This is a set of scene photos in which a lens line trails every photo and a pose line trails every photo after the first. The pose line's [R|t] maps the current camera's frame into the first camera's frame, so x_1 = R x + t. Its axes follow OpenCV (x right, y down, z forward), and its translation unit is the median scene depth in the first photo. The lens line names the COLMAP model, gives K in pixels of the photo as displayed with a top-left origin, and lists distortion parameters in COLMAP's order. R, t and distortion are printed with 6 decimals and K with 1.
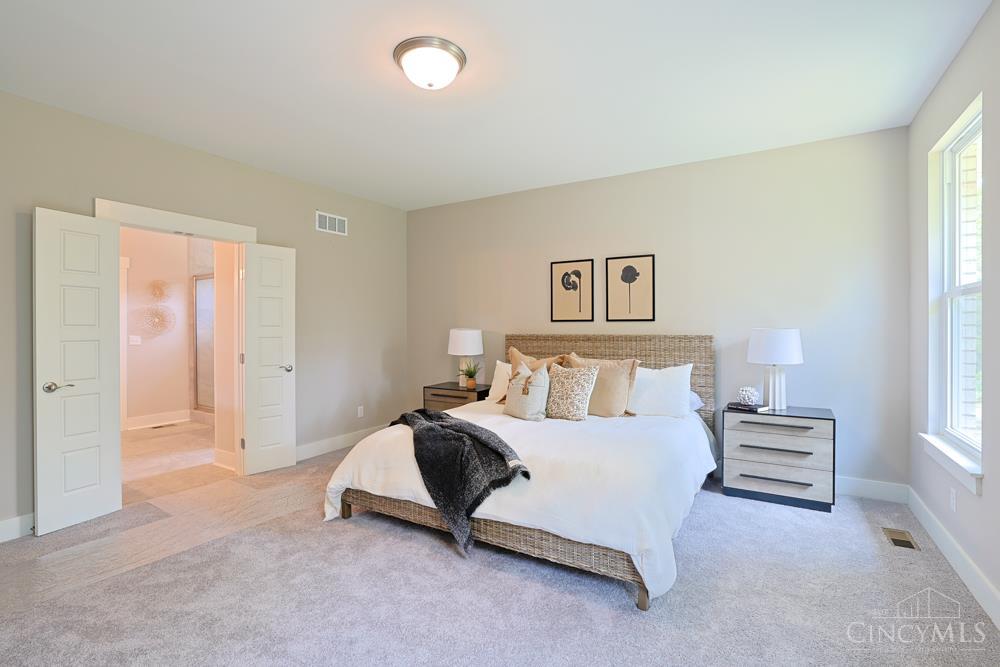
lens RADIAL K [[449.9, 0, 500.0], [0, 449.9, 333.5], [0, 0, 1]] dist [-0.036419, 0.000719]
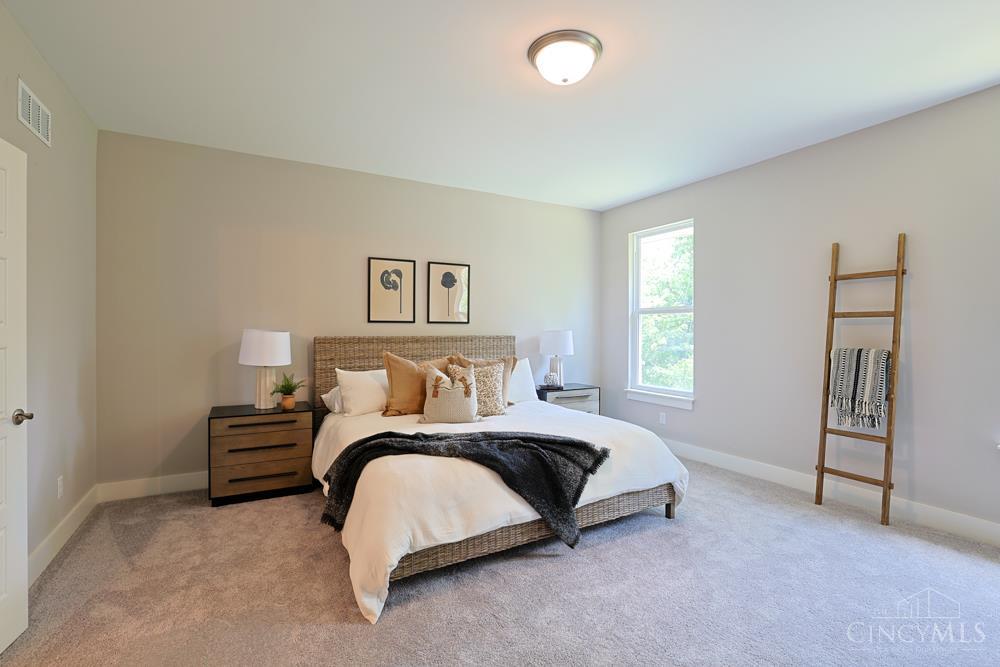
lens RADIAL K [[449.9, 0, 500.0], [0, 449.9, 333.5], [0, 0, 1]] dist [-0.036419, 0.000719]
pose [[0.497403, -0.002641, 0.867516, -0.582924], [0.007307, 0.999973, -0.001145, -0.000808], [-0.867489, 0.006909, 0.497409, 0.346438]]
